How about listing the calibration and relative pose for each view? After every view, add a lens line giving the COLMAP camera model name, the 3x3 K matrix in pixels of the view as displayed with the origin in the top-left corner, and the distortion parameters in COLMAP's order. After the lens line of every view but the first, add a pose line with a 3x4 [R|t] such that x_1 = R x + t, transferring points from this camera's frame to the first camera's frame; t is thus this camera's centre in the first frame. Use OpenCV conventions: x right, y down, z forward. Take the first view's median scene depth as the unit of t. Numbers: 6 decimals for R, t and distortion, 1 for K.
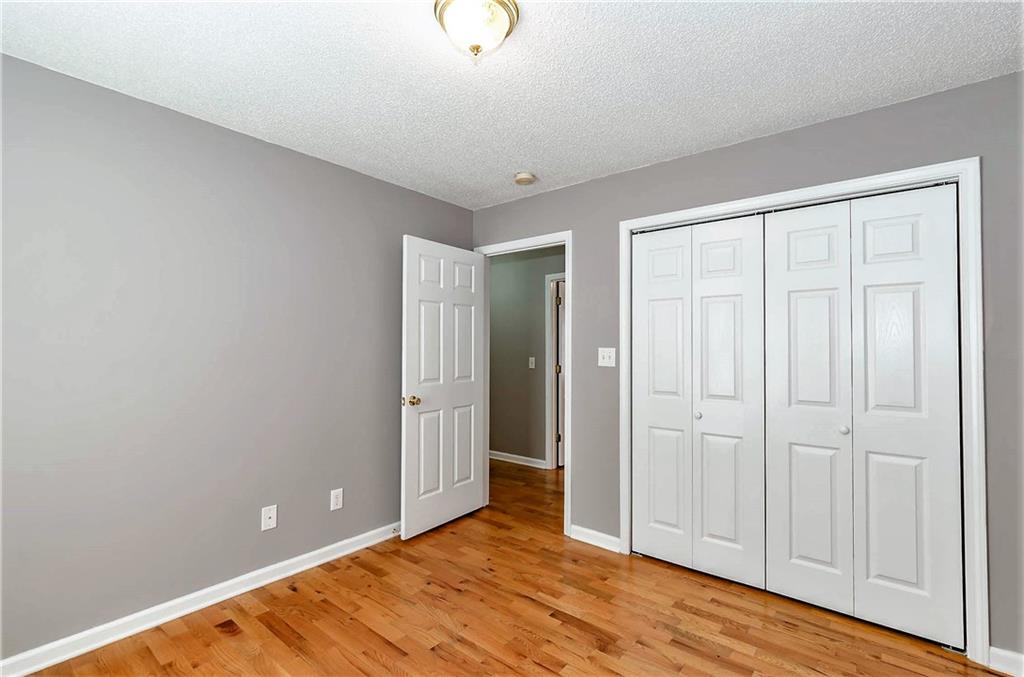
lens RADIAL K [[458.3, 0, 512.2], [0, 458.3, 342.1], [0, 0, 1]] dist [-0.001076, 0.000111]
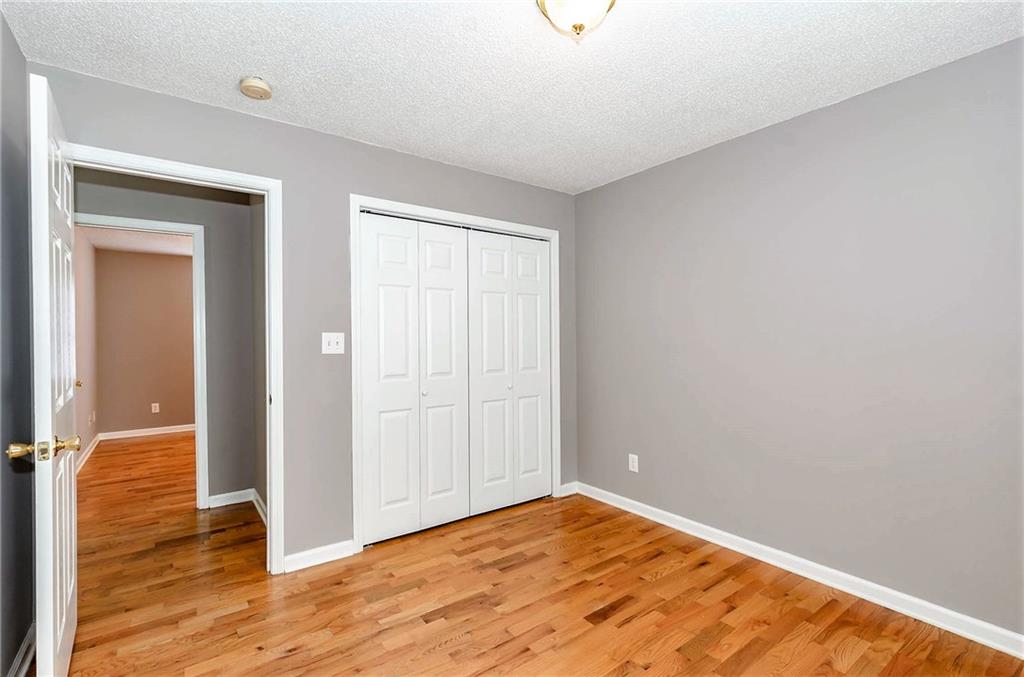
lens RADIAL K [[461.1, 0, 511.0], [0, 461.1, 338.8], [0, 0, 1]] dist [0.001130, 0.000138]
pose [[0.258900, -0.013473, 0.965810, -0.650695], [-0.010471, 0.999805, 0.016754, 0.007146], [-0.965847, -0.014450, 0.258709, 0.517114]]
